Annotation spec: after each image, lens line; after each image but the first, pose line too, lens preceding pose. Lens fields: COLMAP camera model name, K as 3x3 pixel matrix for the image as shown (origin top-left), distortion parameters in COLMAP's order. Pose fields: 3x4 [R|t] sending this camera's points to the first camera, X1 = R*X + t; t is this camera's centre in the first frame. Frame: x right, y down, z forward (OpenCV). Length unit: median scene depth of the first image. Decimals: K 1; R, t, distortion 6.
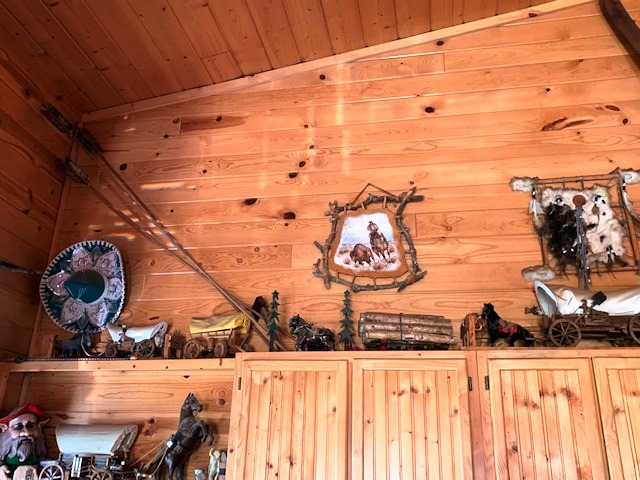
lens RADIAL K [[591.0, 0, 318.6], [0, 591.0, 241.2], [0, 0, 1]] dist [0.018731, 0.000000]
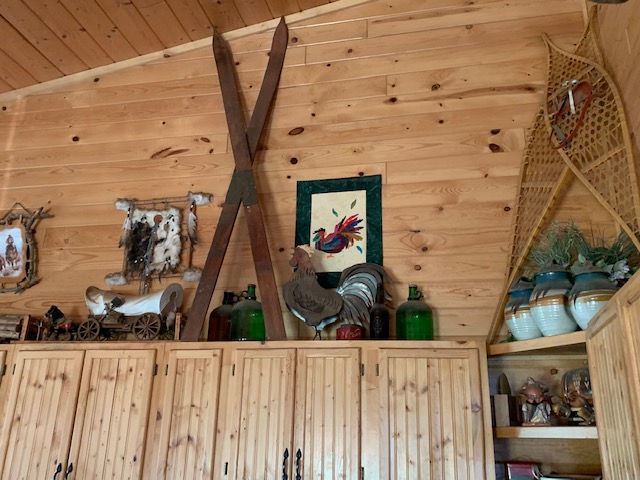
lens RADIAL K [[591.0, 0, 321.5], [0, 591.0, 237.4], [0, 0, 1]] dist [0.018731, 0.000000]
pose [[0.999668, -0.012619, -0.022461, 0.806653], [0.013841, 0.998383, 0.055133, -0.093442], [0.021729, -0.055426, 0.998226, -0.227657]]
